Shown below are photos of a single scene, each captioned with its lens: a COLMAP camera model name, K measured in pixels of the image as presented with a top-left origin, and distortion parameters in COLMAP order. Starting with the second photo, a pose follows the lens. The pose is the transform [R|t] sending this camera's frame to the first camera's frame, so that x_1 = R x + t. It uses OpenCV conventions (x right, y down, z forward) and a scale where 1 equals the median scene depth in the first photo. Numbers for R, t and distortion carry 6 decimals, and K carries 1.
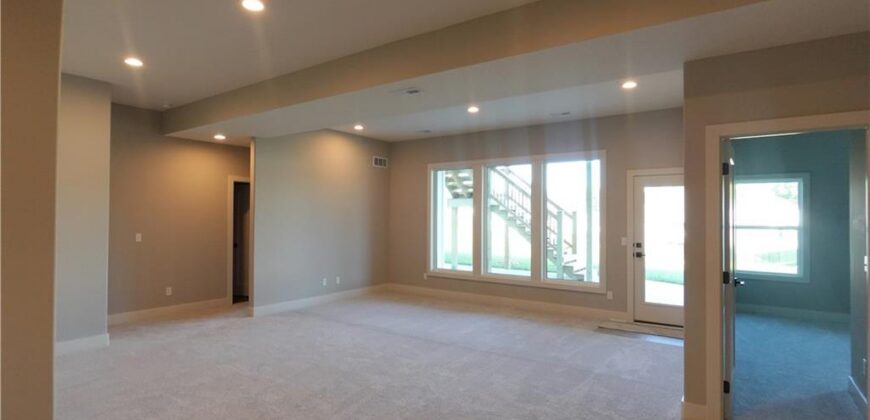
lens RADIAL K [[433.4, 0, 453.2], [0, 433.4, 211.5], [0, 0, 1]] dist [-0.001560, -0.000535]
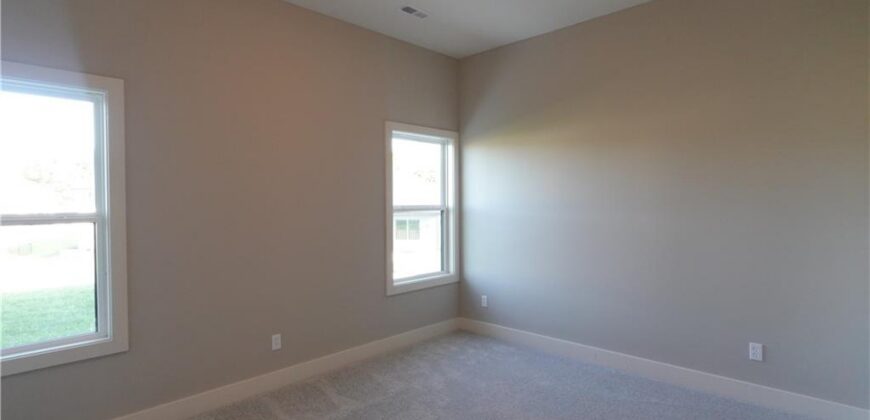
lens RADIAL K [[433.4, 0, 453.2], [0, 433.4, 211.5], [0, 0, 1]] dist [-0.001560, -0.000535]
pose [[0.151672, -0.029974, 0.987976, 0.302299], [-0.008025, 0.999470, 0.031555, 0.011430], [-0.988398, -0.012714, 0.151351, 0.407817]]
